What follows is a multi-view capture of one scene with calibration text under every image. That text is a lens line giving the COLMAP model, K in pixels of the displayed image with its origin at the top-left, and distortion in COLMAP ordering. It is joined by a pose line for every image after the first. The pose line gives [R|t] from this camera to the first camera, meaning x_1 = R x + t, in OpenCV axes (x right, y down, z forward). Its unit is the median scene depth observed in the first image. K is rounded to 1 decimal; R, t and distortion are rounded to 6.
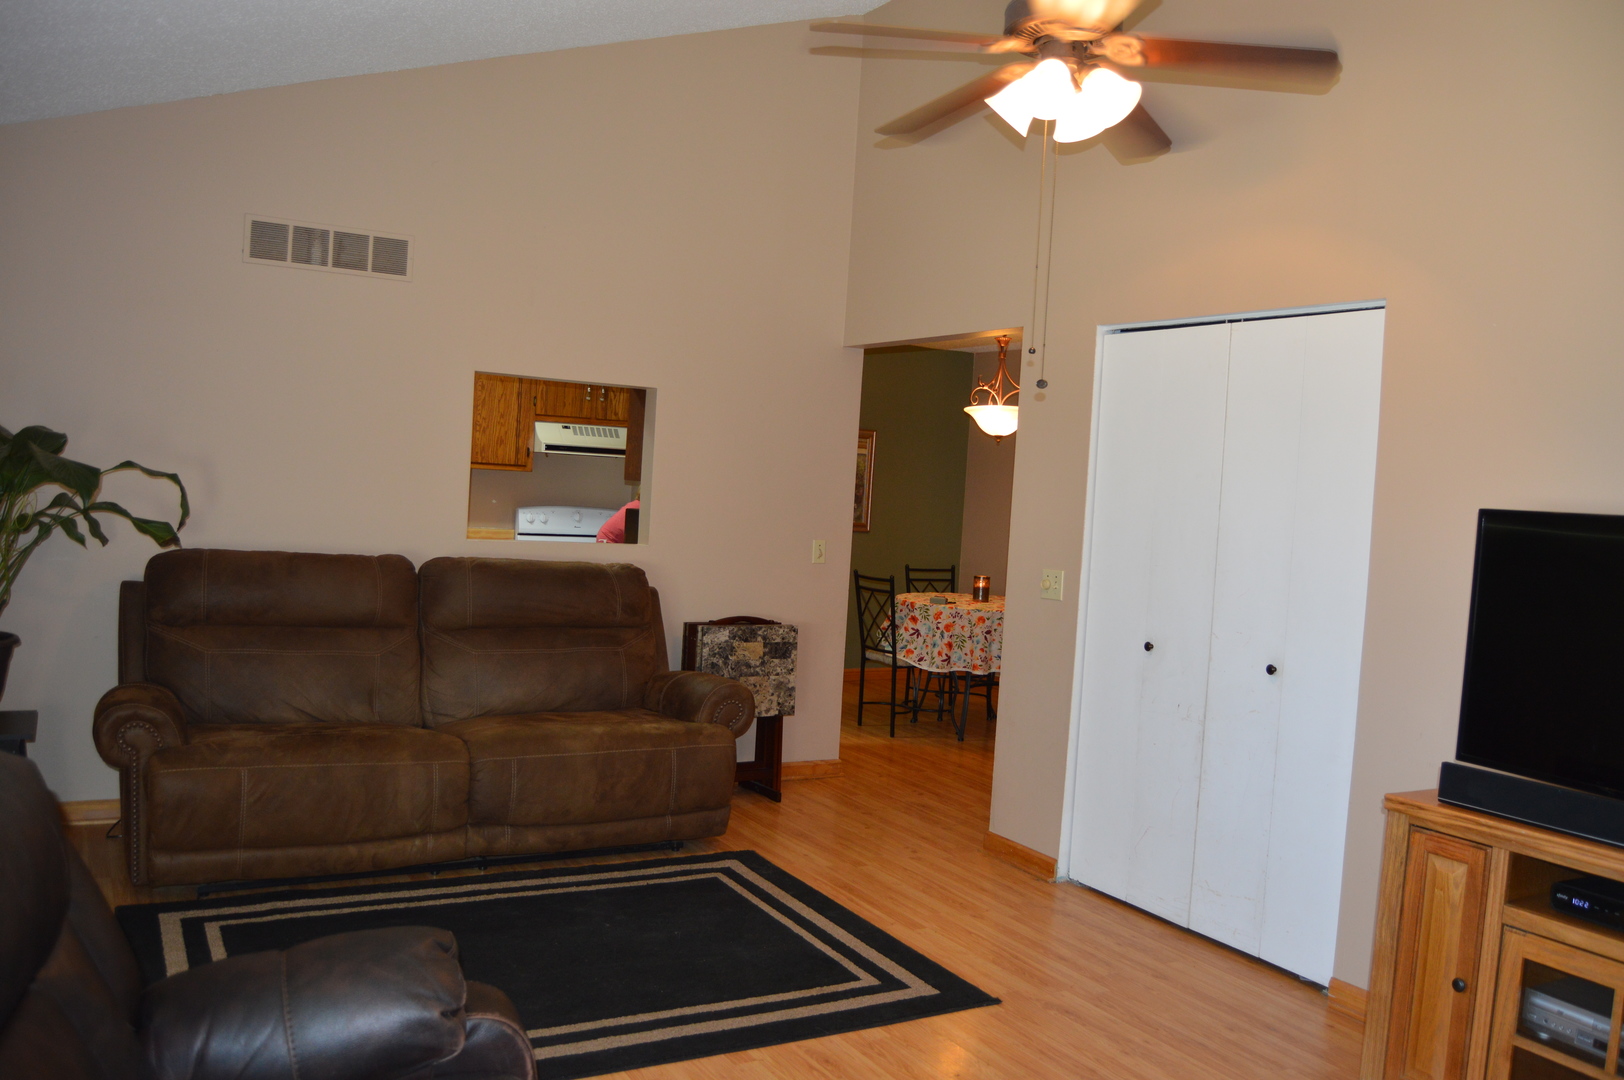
lens RADIAL K [[1289.9, 0, 811.5], [0, 1289.9, 540.4], [0, 0, 1]] dist [-0.093876, 0.037407]
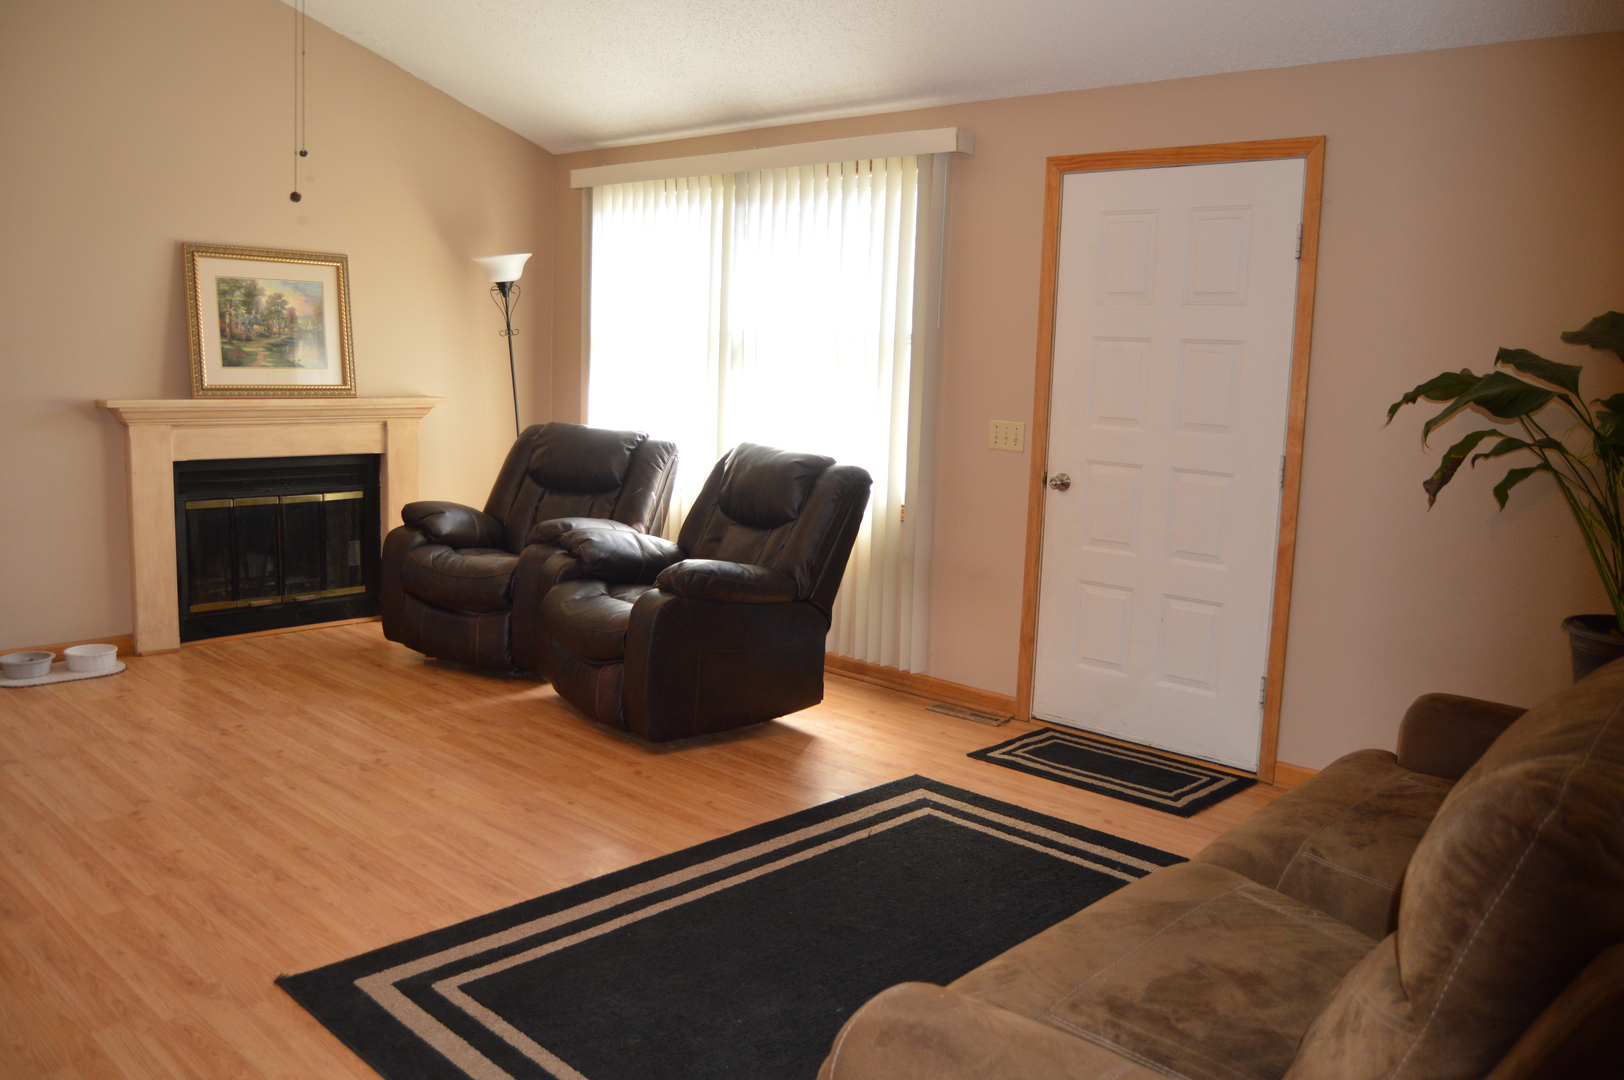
lens RADIAL K [[1289.9, 0, 812.9], [0, 1289.9, 541.6], [0, 0, 1]] dist [-0.093876, 0.037407]
pose [[-0.956236, -0.043948, -0.289276, 0.073556], [-0.098231, 0.979494, 0.175905, -0.074692], [0.275614, 0.196623, -0.940944, 1.897364]]
